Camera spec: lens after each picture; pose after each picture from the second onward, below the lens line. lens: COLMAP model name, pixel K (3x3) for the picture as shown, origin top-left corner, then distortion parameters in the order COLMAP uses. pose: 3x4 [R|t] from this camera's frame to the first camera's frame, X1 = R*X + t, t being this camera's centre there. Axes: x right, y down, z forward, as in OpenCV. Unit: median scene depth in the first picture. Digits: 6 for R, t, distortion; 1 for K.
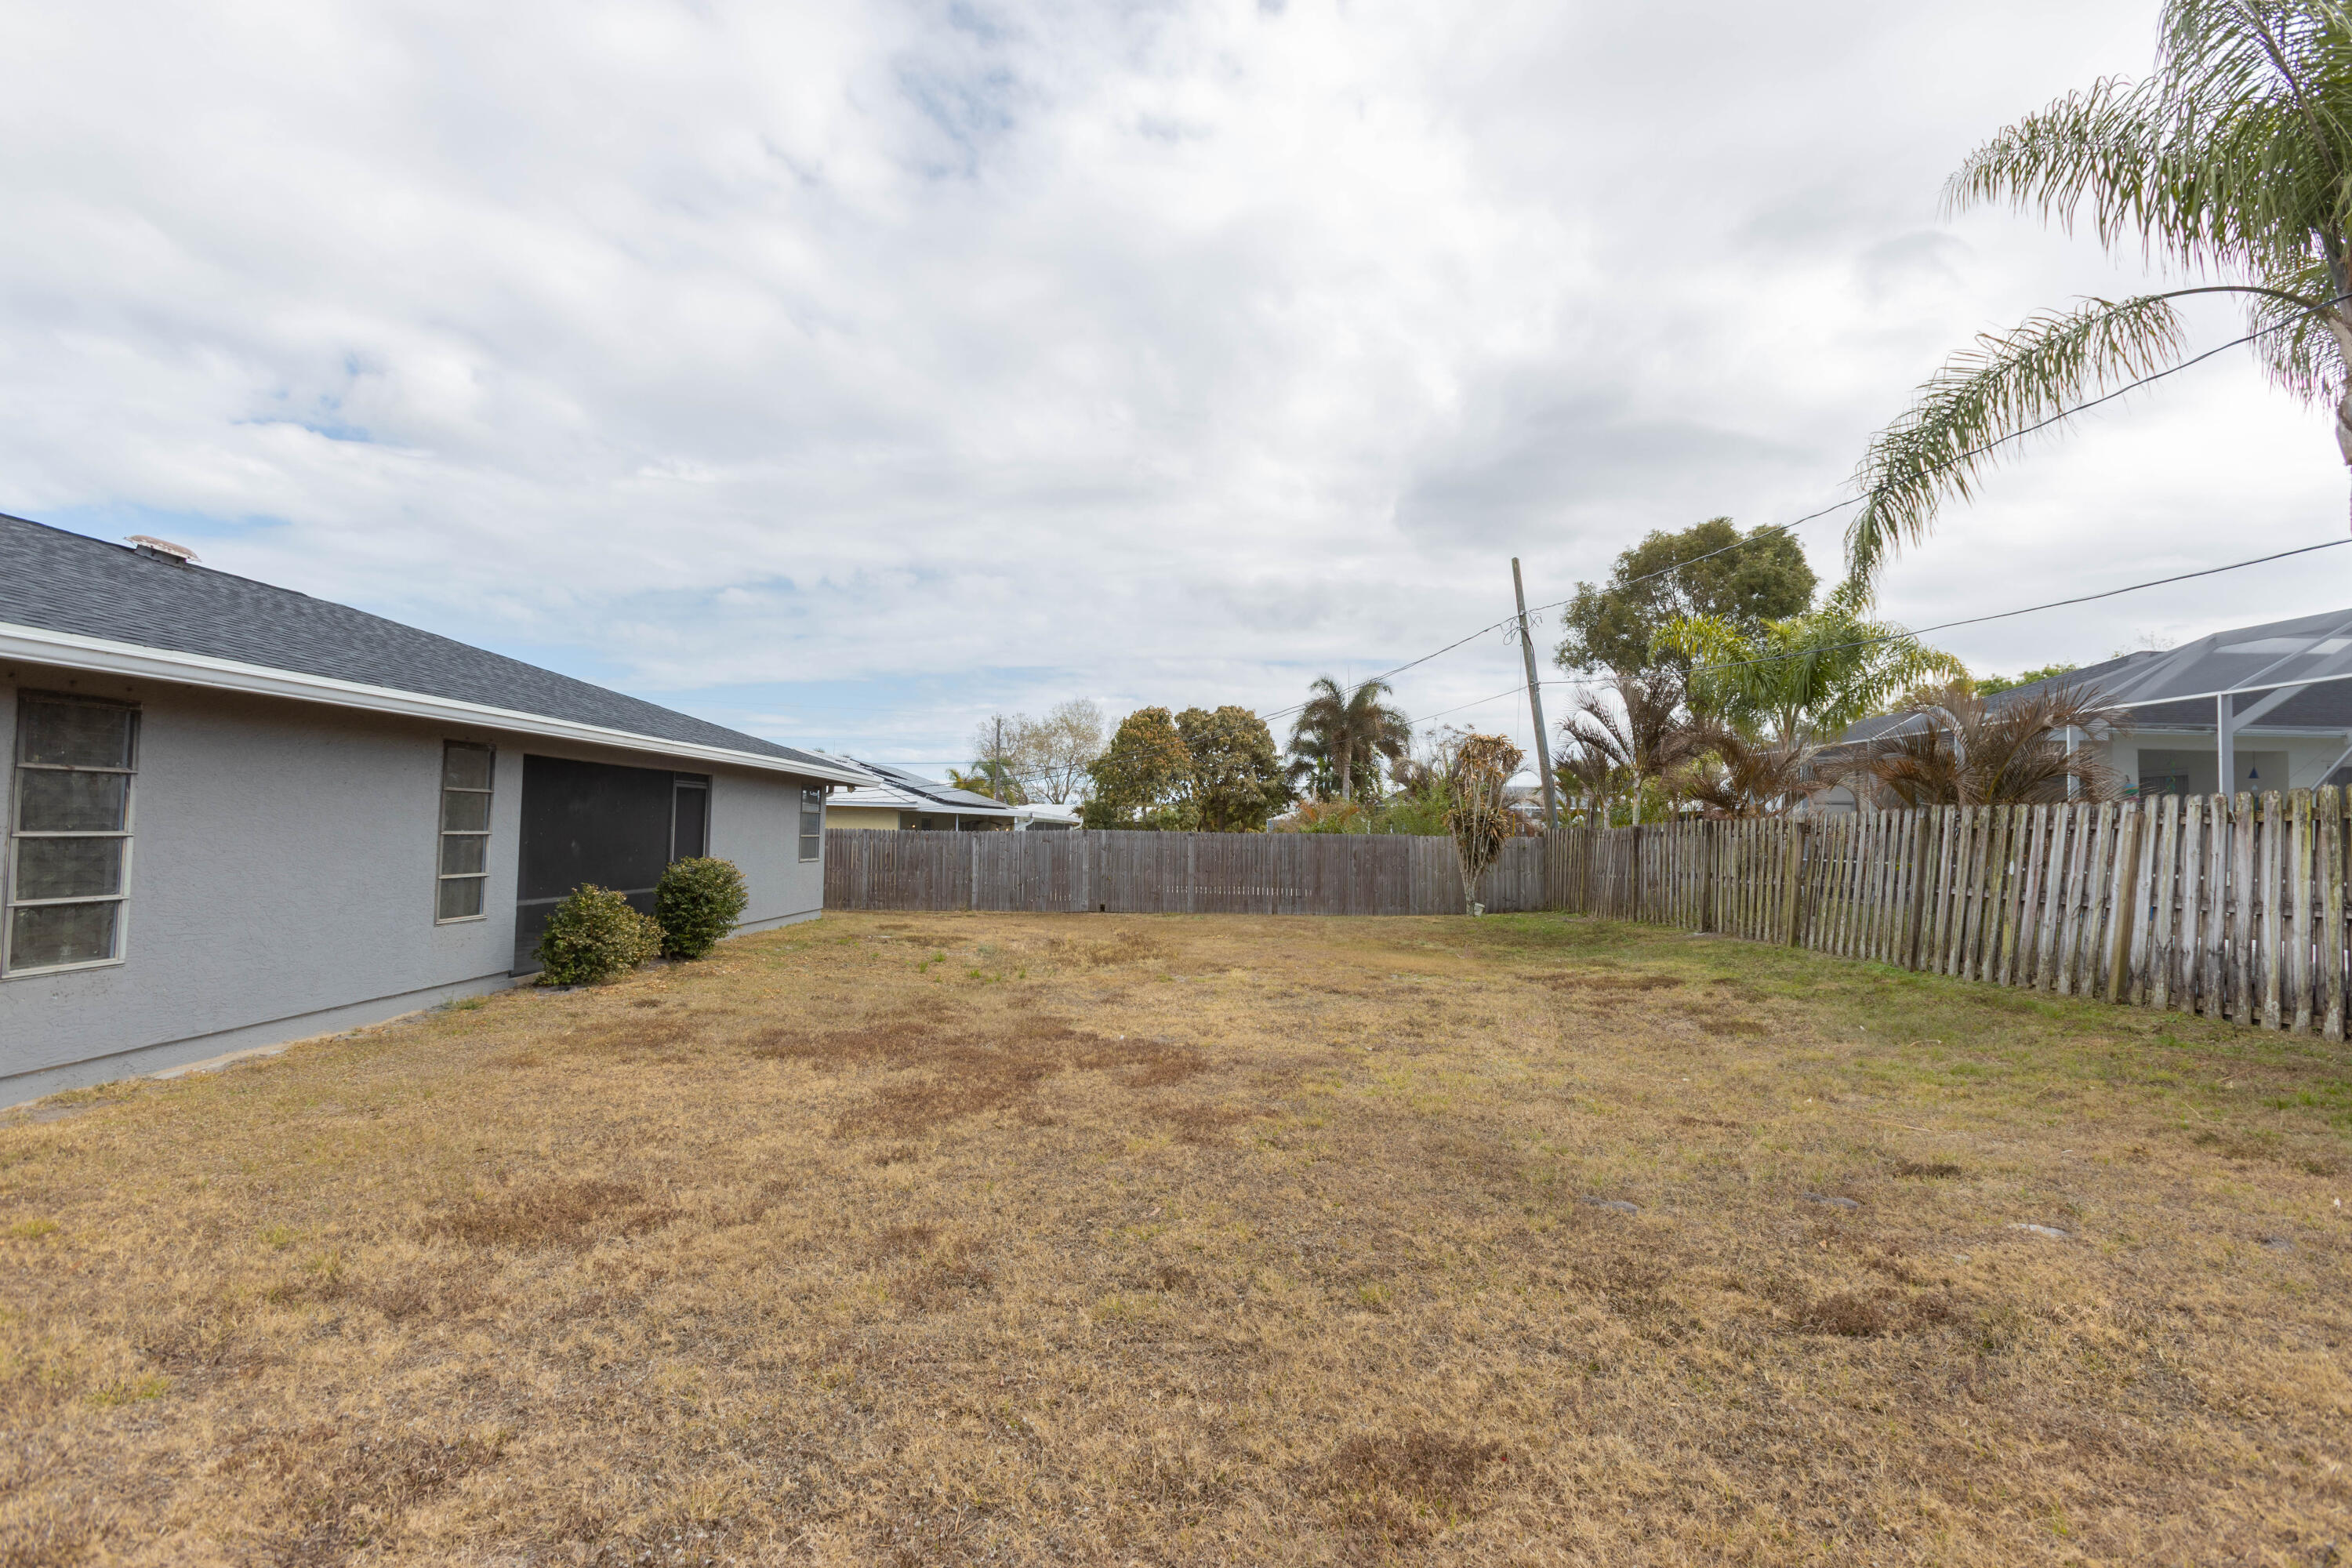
lens RADIAL K [[1078.7, 0, 1176.0], [0, 1078.7, 784.0], [0, 0, 1]] dist [-0.000202, -0.000001]
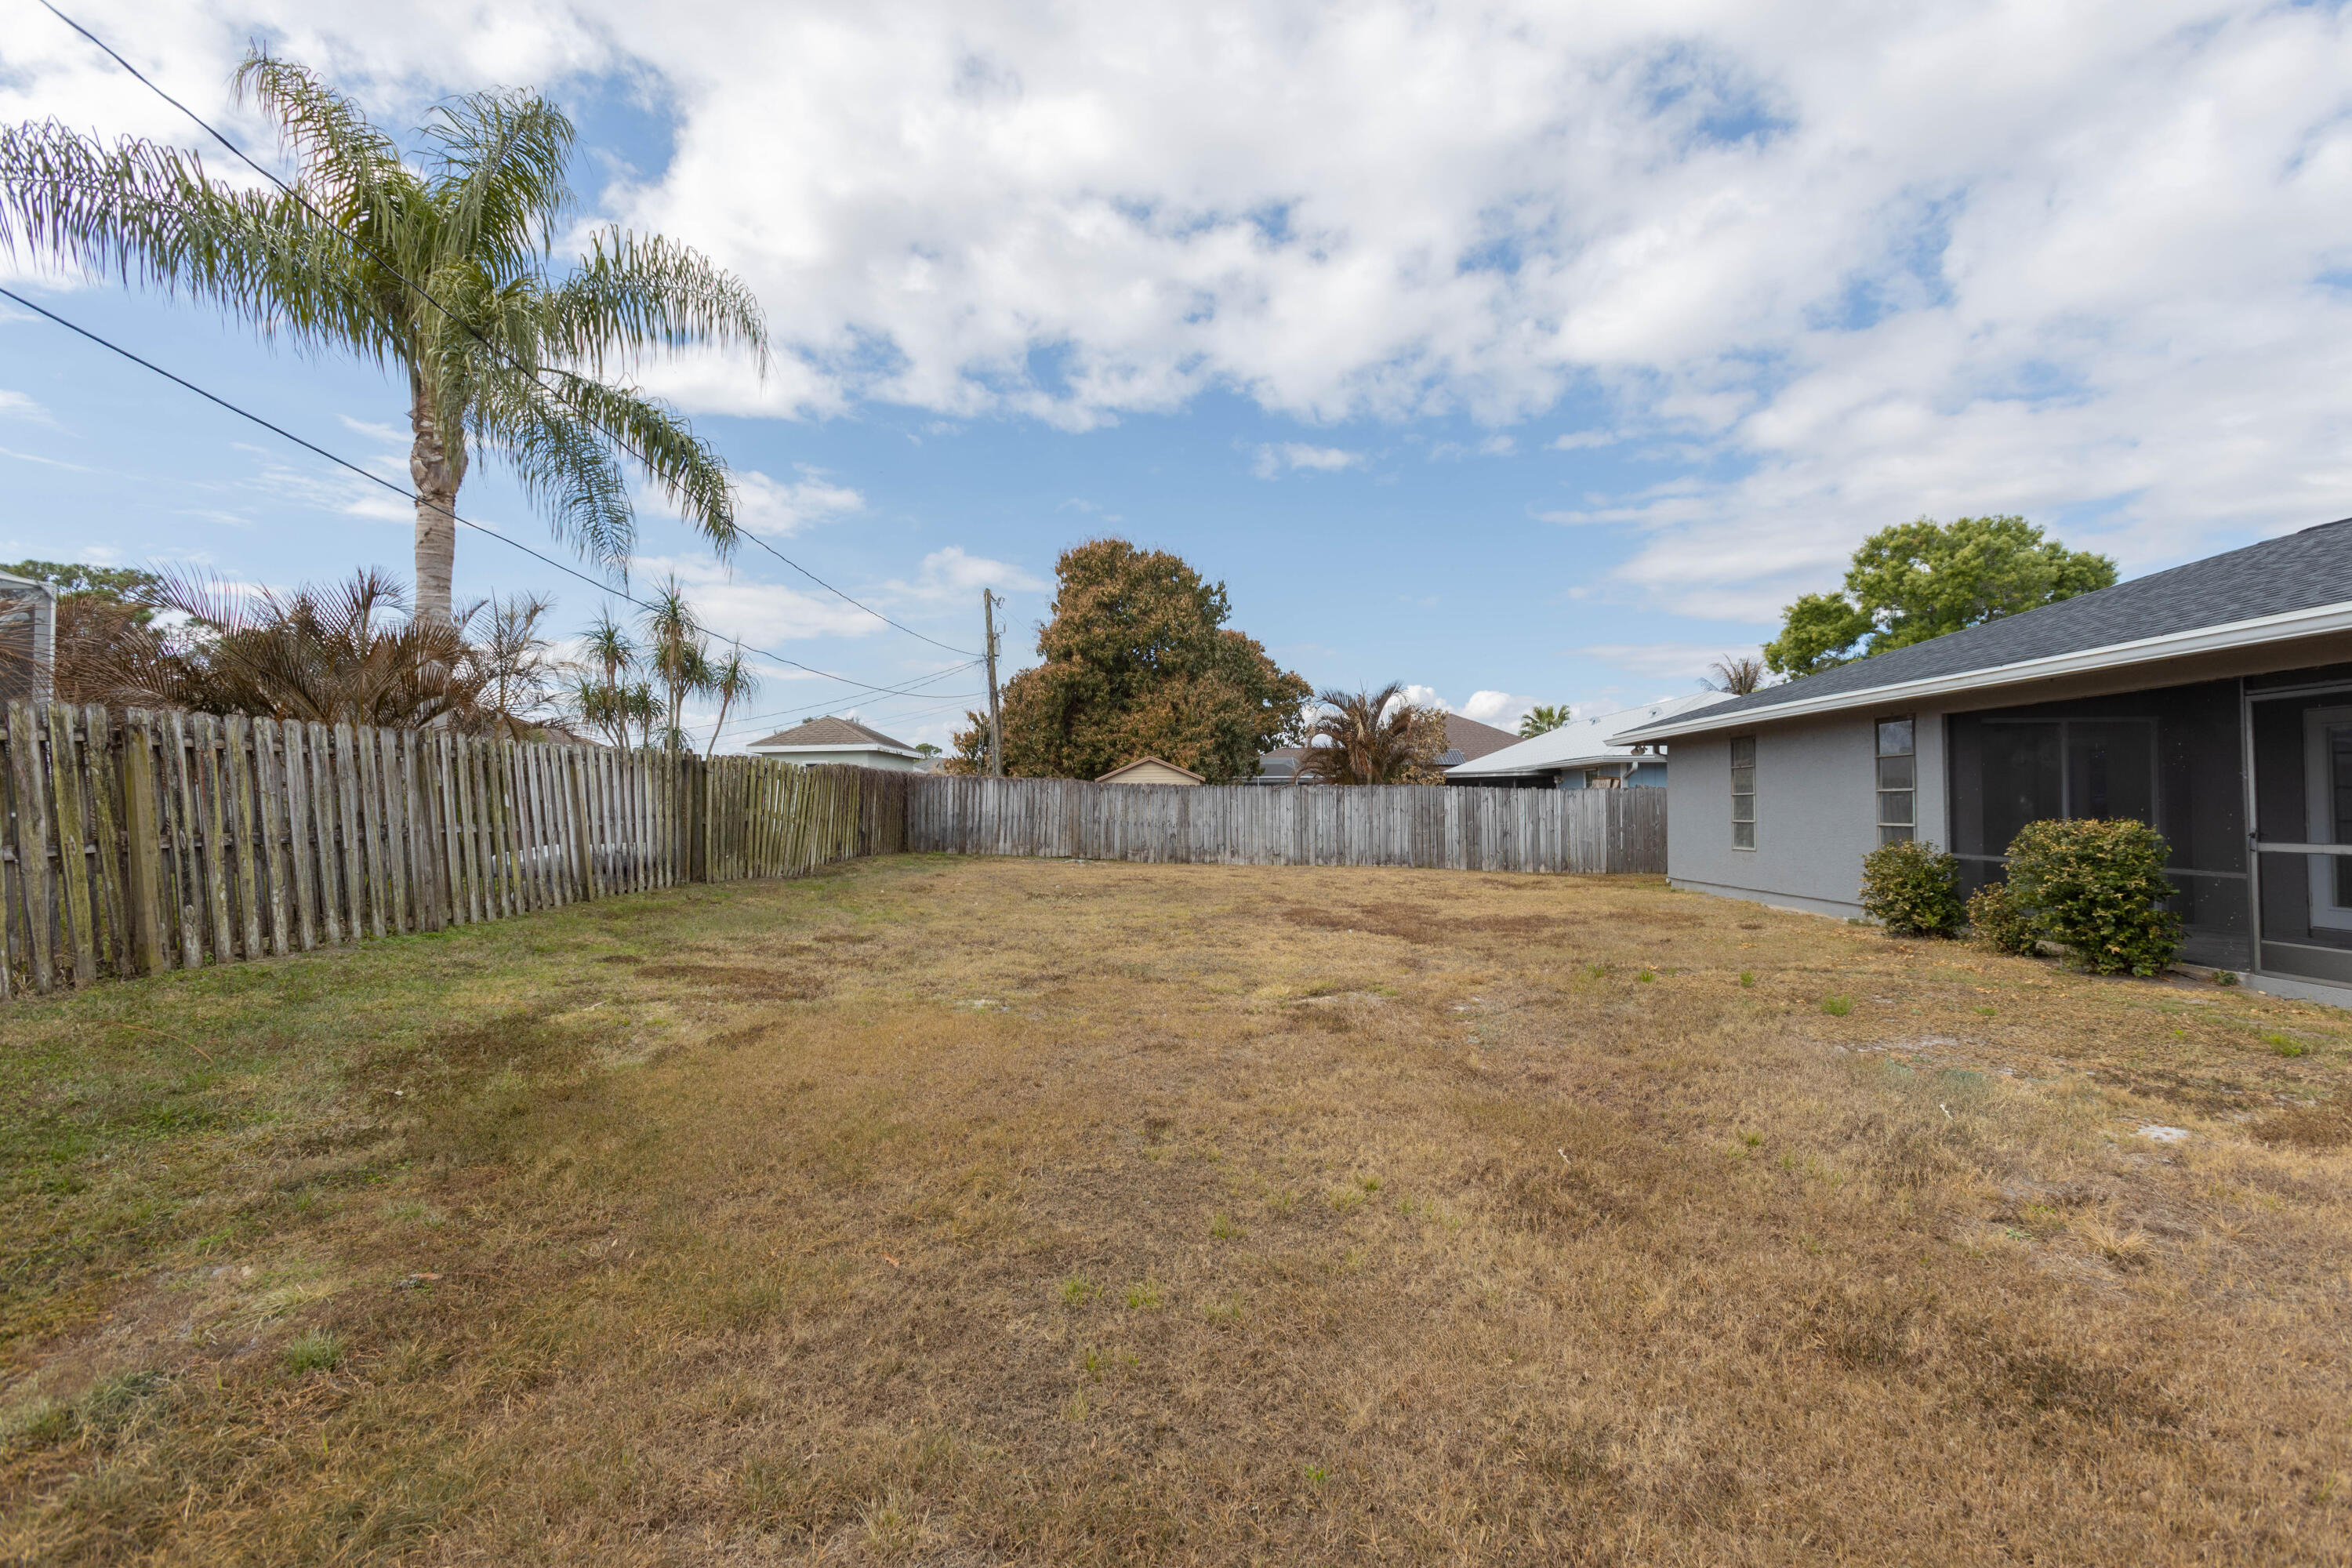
lens RADIAL K [[1078.7, 0, 1176.0], [0, 1078.7, 784.0], [0, 0, 1]] dist [-0.000202, -0.000001]
pose [[-0.999728, -0.014824, 0.018013, 0.137759], [-0.015963, 0.997769, -0.064831, 0.131493], [-0.017012, -0.065101, -0.997734, 2.240273]]
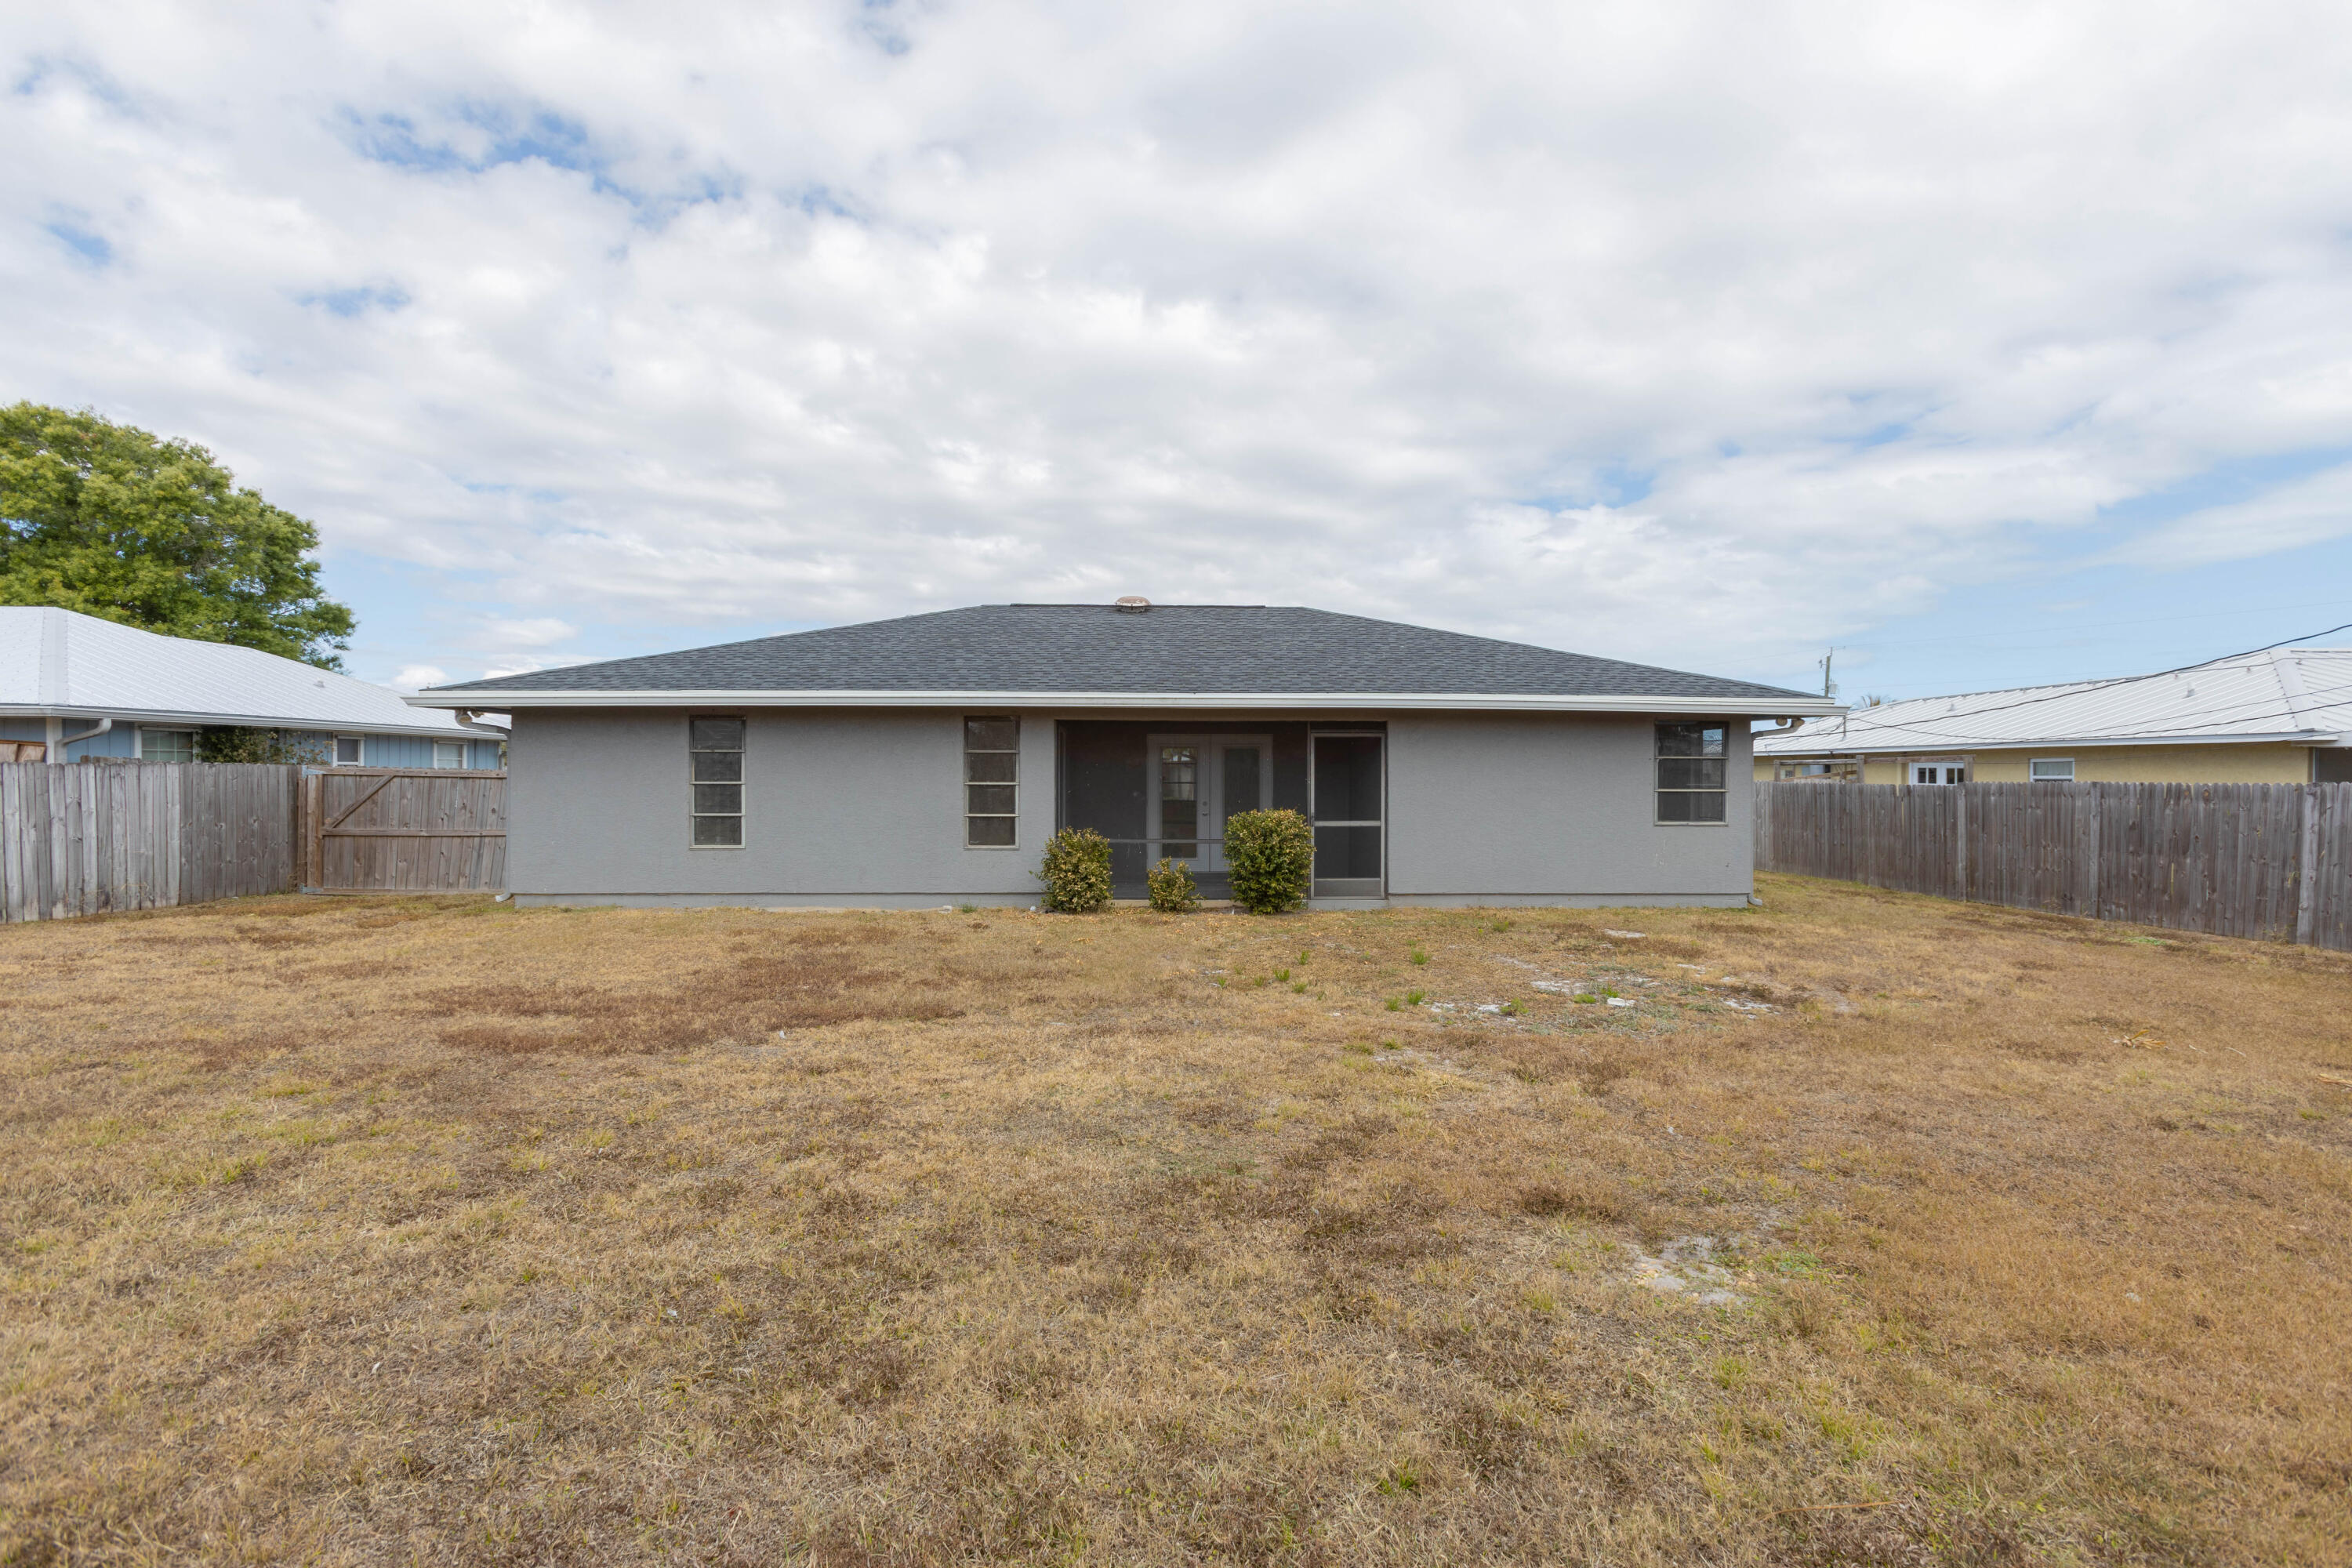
lens RADIAL K [[1078.7, 0, 1176.0], [0, 1078.7, 784.0], [0, 0, 1]] dist [-0.000202, -0.000001]
pose [[0.039699, -0.005467, -0.999197, 0.713728], [0.041710, 0.999122, -0.003809, 0.060849], [0.998341, -0.041525, 0.039893, 1.180308]]
